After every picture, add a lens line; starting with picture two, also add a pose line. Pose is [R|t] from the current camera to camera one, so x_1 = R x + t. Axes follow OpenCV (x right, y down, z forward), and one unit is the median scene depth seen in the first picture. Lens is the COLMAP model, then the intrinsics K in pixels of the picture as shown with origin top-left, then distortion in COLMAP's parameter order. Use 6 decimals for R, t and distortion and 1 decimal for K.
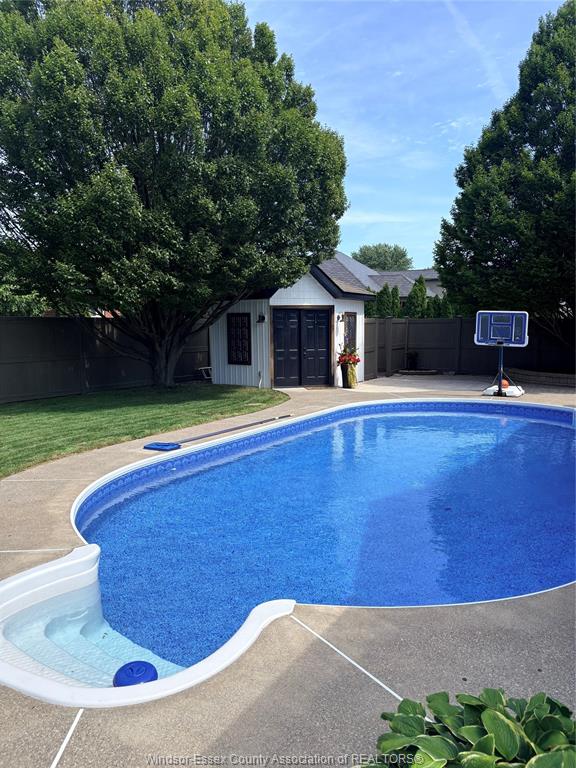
lens RADIAL K [[557.4, 0, 288.0], [0, 557.4, 384.0], [0, 0, 1]] dist [0.013017, 0.005565]
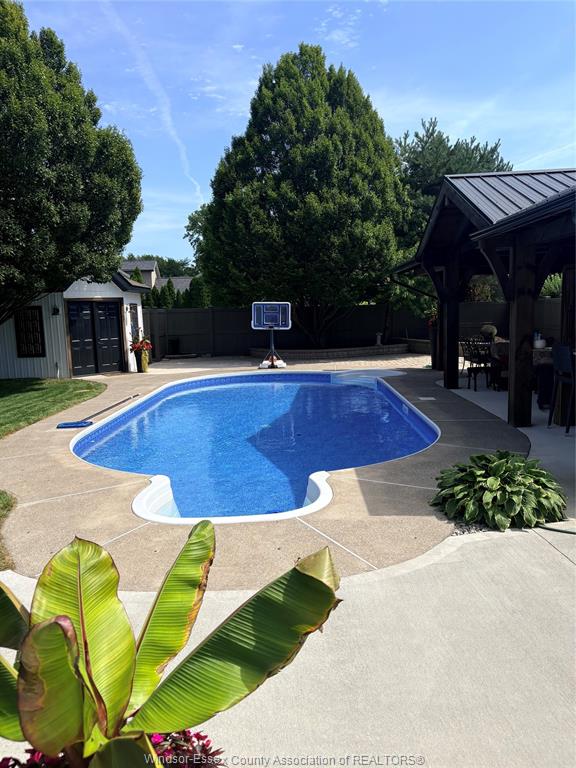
lens RADIAL K [[557.4, 0, 288.0], [0, 557.4, 384.0], [0, 0, 1]] dist [0.013017, 0.005565]
pose [[0.864282, -0.084141, 0.495921, -0.201829], [0.073091, 0.996454, 0.041682, 0.005769], [-0.497670, 0.000222, 0.867367, -0.114065]]
